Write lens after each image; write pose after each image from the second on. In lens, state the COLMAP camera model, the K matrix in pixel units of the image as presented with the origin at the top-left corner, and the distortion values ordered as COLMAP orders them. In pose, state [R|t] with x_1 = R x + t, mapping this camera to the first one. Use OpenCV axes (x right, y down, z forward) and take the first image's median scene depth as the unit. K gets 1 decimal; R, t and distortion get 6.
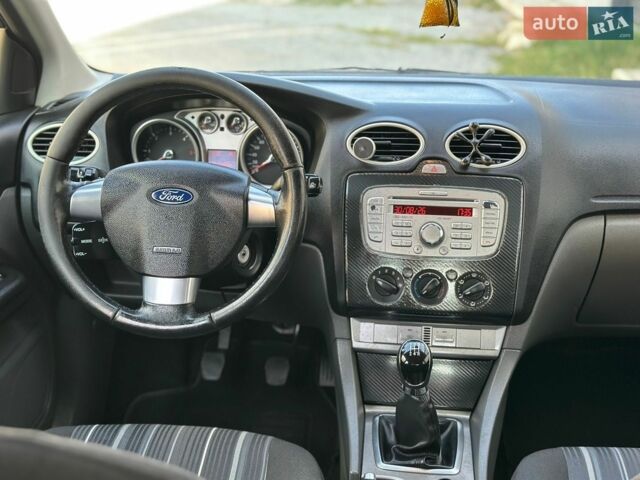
lens RADIAL K [[900.9, 0, 319.0], [0, 900.9, 241.8], [0, 0, 1]] dist [0.108592, 0.000000]
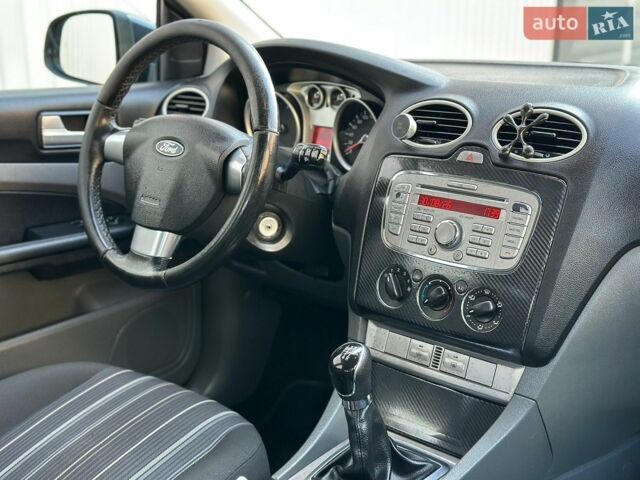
lens RADIAL K [[900.9, 0, 317.9], [0, 900.9, 238.1], [0, 0, 1]] dist [0.108592, 0.000000]
pose [[0.826490, 0.145334, -0.543867, 0.470112], [-0.173596, 0.984817, -0.000639, 0.016486], [0.535516, 0.094942, 0.839171, 0.242557]]
